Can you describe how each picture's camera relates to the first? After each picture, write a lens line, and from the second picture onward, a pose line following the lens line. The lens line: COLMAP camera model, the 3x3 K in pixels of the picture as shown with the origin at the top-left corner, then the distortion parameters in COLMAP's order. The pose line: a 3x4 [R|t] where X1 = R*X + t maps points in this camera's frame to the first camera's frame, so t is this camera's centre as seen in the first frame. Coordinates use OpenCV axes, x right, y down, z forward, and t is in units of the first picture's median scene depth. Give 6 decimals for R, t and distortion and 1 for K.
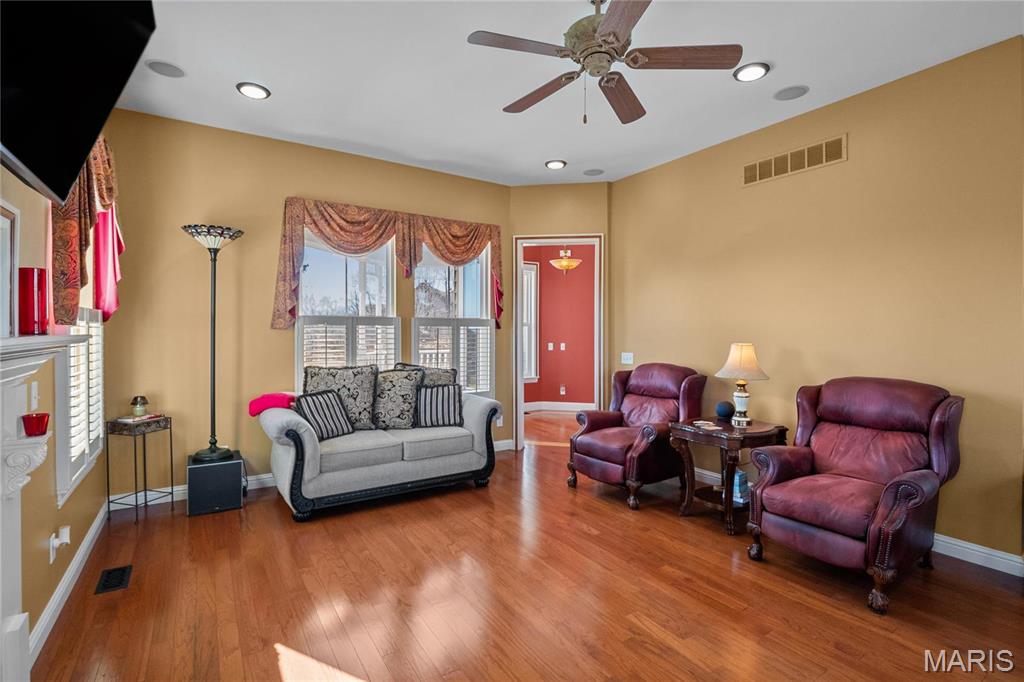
lens RADIAL K [[486.1, 0, 519.8], [0, 486.1, 334.2], [0, 0, 1]] dist [-0.002871, -0.000522]
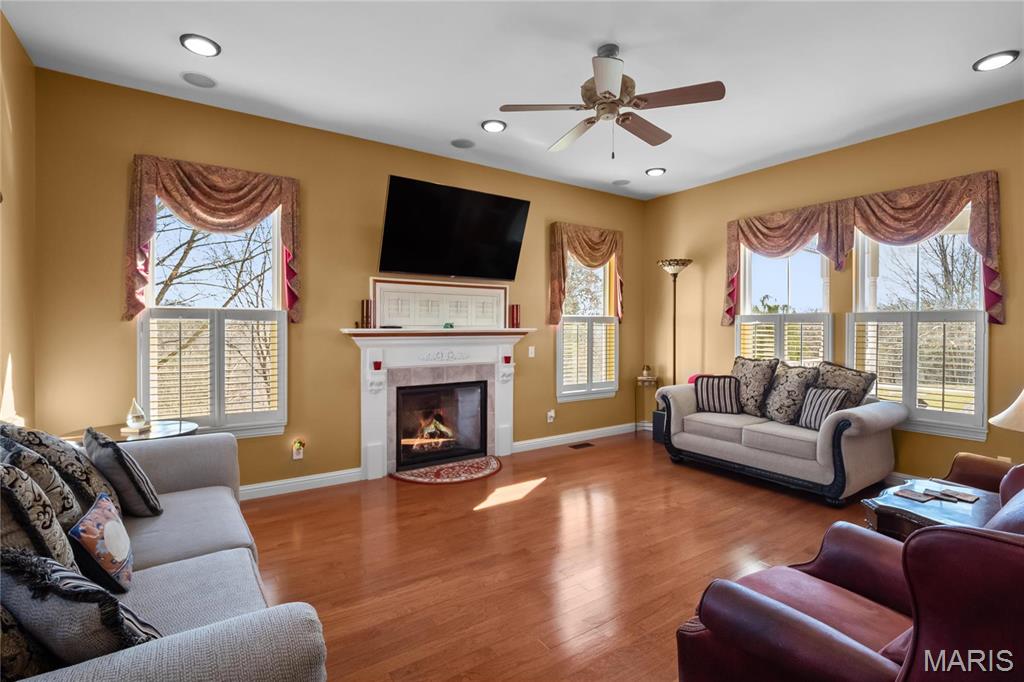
lens RADIAL K [[486.1, 0, 509.9], [0, 486.1, 336.7], [0, 0, 1]] dist [-0.002871, -0.000522]
pose [[-0.005686, 0.015581, -0.999862, 0.787353], [-0.011905, 0.999807, 0.015648, 0.004099], [0.999913, 0.011992, -0.005499, 0.431555]]
